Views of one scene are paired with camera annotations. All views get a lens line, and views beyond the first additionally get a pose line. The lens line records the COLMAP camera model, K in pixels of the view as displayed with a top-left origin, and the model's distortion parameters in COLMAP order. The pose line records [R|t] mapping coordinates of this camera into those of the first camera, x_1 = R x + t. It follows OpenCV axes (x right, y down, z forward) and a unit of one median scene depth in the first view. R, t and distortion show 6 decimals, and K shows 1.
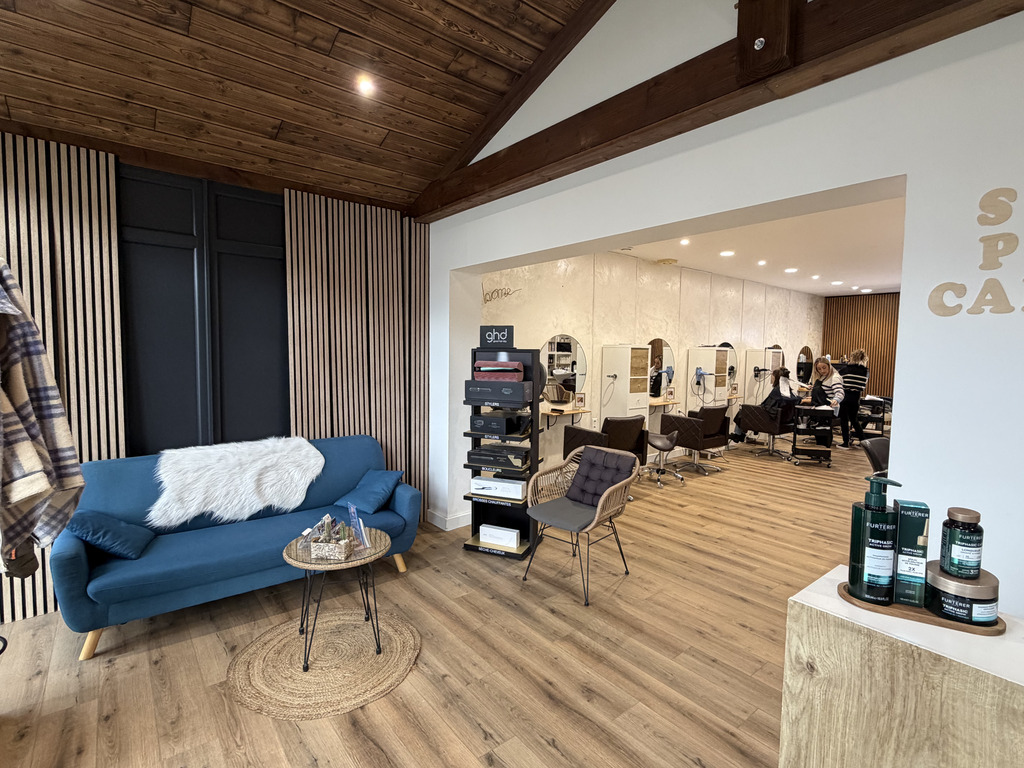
lens RADIAL K [[490.1, 0, 512.0], [0, 490.1, 384.0], [0, 0, 1]] dist [-0.002038, -0.000182]
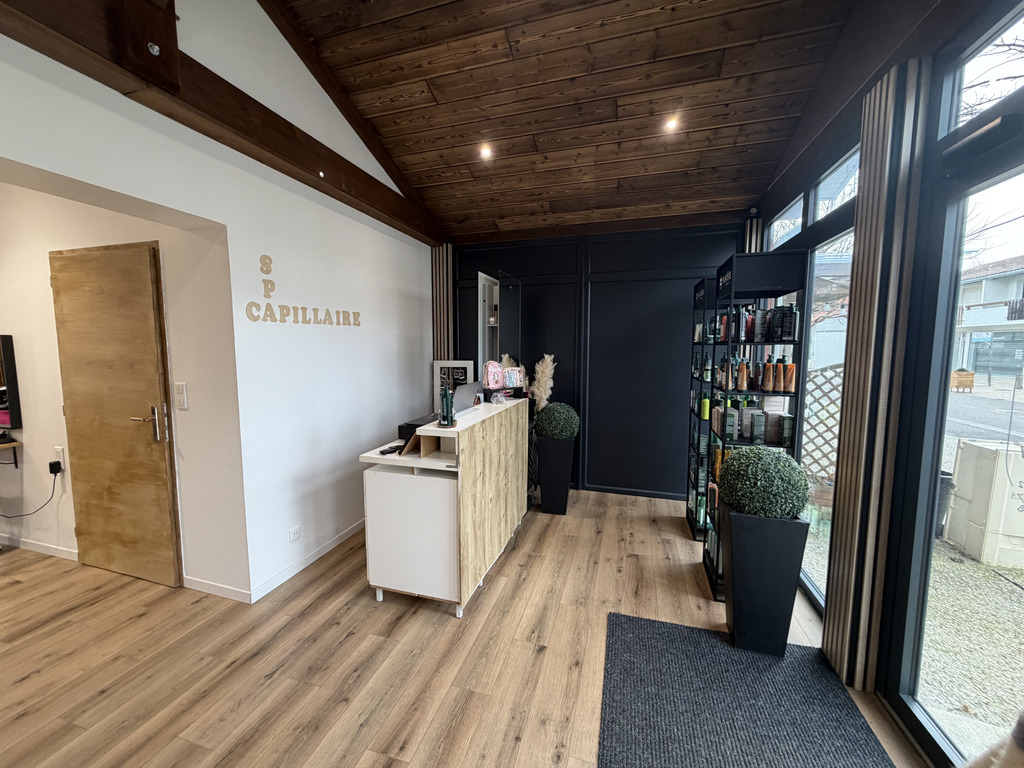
lens RADIAL K [[403.7, 0, 507.4], [0, 403.7, 381.7], [0, 0, 1]] dist [0.000320, -0.000052]
pose [[-0.553564, -0.096507, 0.827196, -0.306360], [0.044895, 0.988361, 0.145354, -0.036589], [-0.831596, 0.117600, -0.542788, 0.404676]]
